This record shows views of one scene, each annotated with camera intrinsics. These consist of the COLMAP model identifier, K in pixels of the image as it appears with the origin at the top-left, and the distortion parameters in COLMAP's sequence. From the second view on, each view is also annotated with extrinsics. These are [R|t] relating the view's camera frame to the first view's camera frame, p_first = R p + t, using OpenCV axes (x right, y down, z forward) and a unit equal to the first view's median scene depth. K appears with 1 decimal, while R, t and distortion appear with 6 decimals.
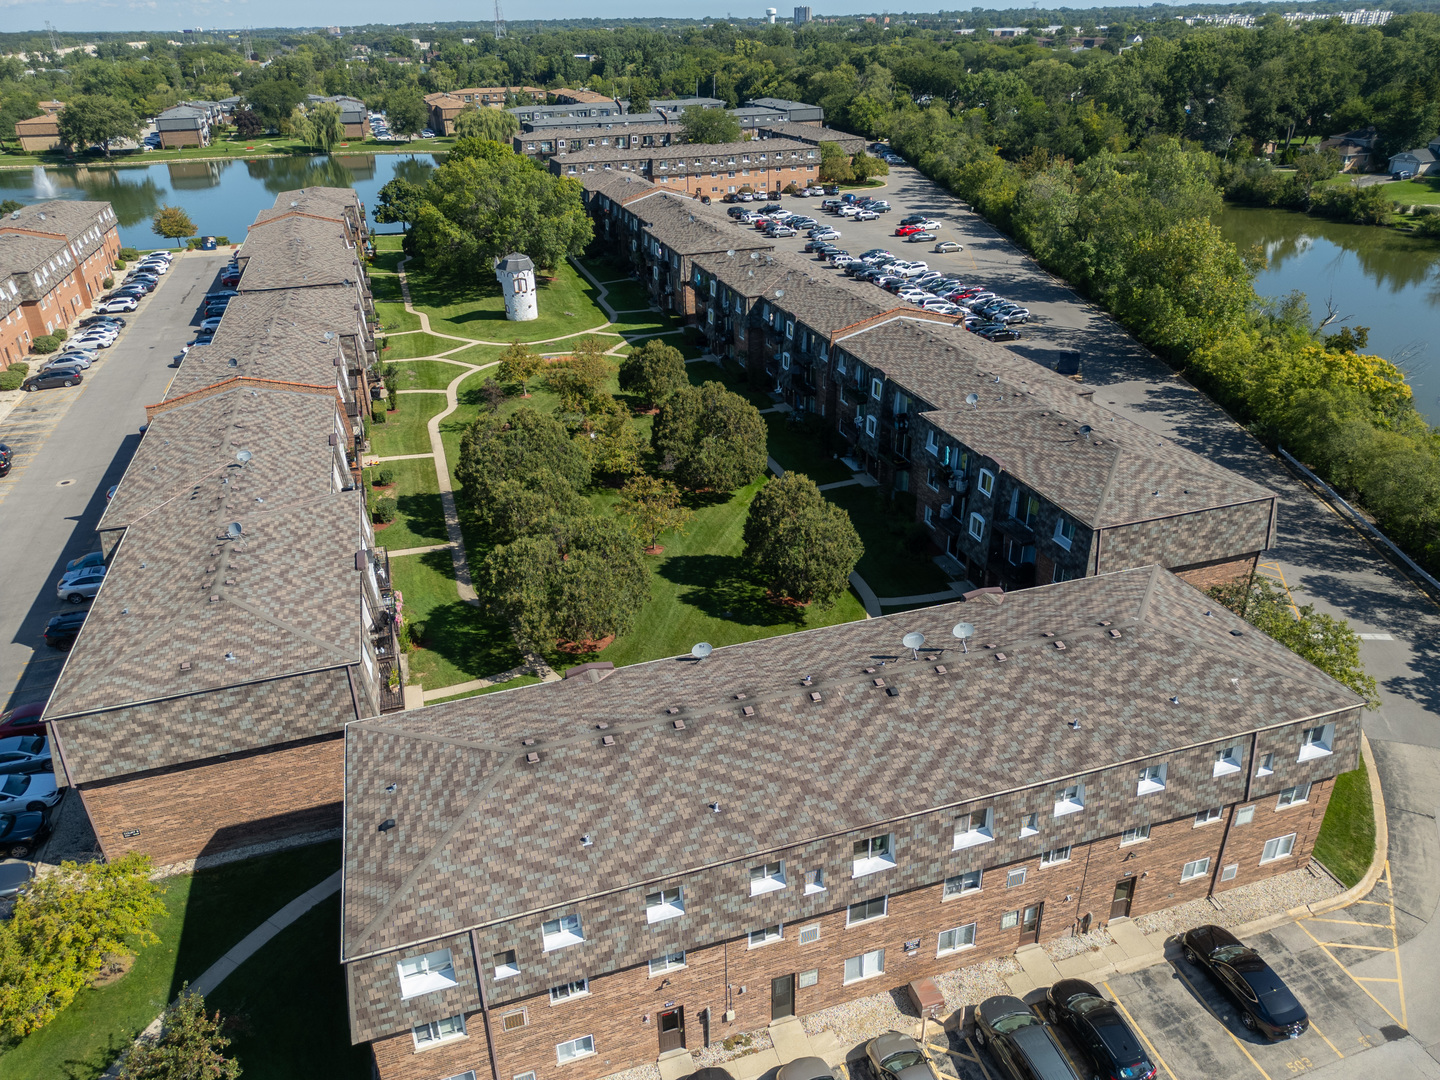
lens RADIAL K [[1005.7, 0, 720.1], [0, 1005.7, 548.1], [0, 0, 1]] dist [0.072386, -0.056207]
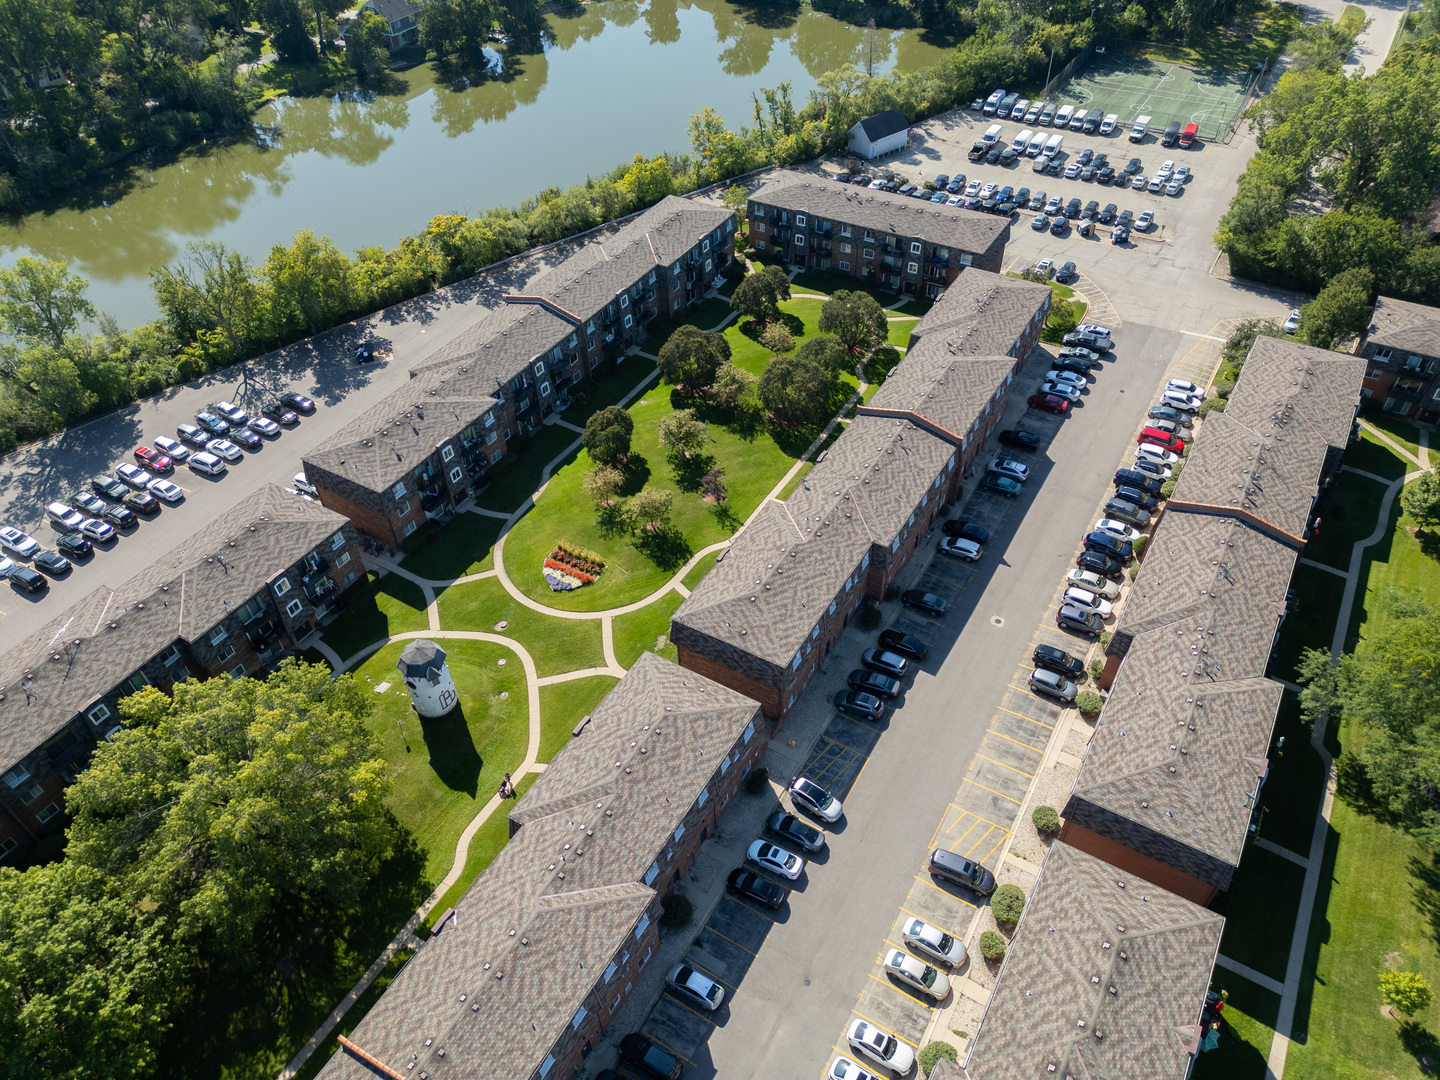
lens RADIAL K [[1005.7, 0, 720.1], [0, 1005.7, 548.1], [0, 0, 1]] dist [0.072386, -0.056207]
pose [[-0.656522, -0.493858, 0.570160, -1.194888], [0.382784, 0.433187, 0.815981, -1.373253], [-0.649965, 0.753958, -0.095356, 1.411683]]
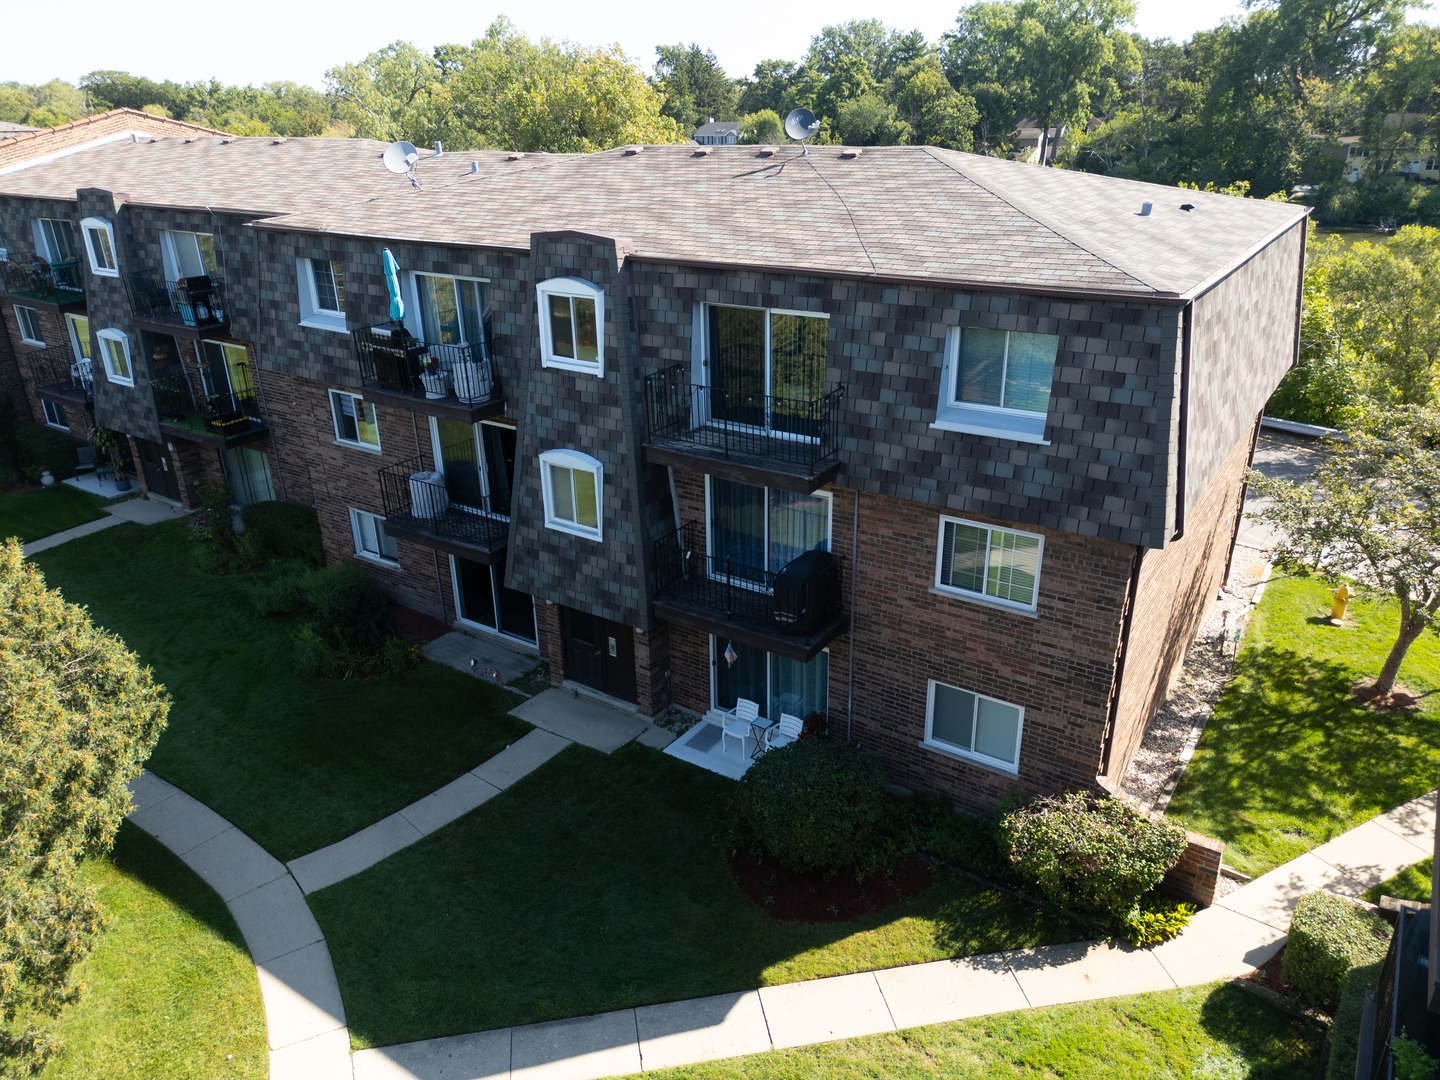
lens RADIAL K [[1005.7, 0, 720.1], [0, 1005.7, 548.1], [0, 0, 1]] dist [0.072386, -0.056207]
pose [[0.788091, -0.237981, 0.567695, 0.098903], [0.284007, 0.958791, 0.007664, 0.002720], [-0.546125, 0.155190, 0.823203, 0.613124]]
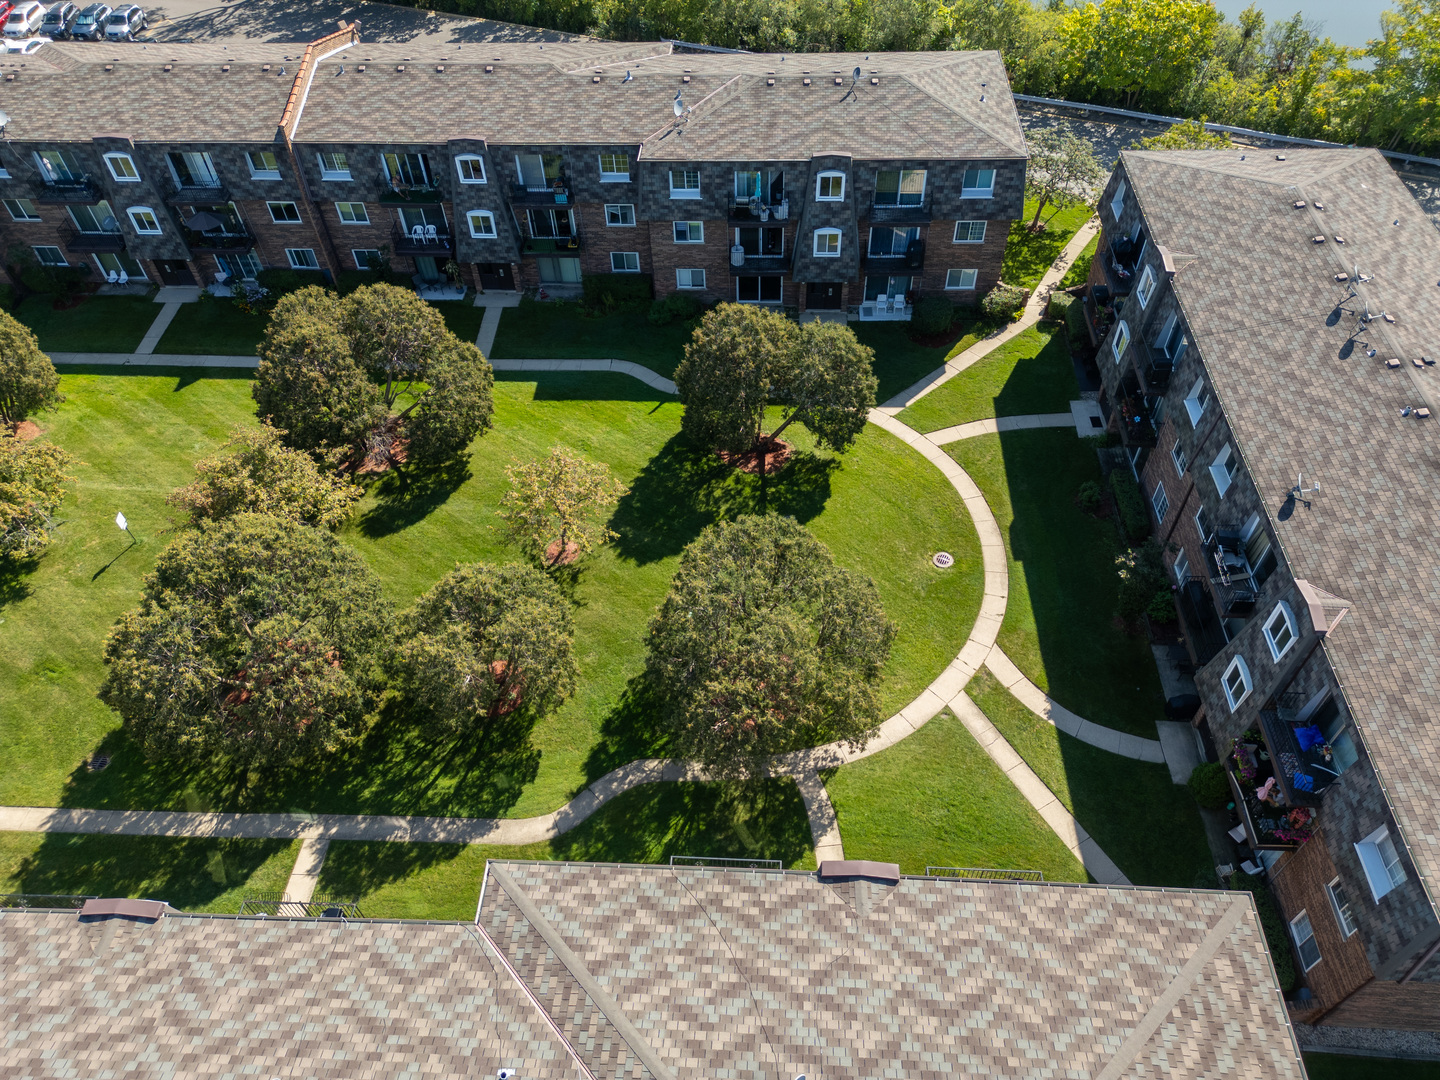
lens RADIAL K [[1005.7, 0, 720.1], [0, 1005.7, 548.1], [0, 0, 1]] dist [0.072386, -0.056207]
pose [[0.357425, -0.693332, 0.625730, -0.390173], [0.450282, 0.714906, 0.534936, -0.269621], [-0.818226, 0.090555, 0.567720, 0.513772]]
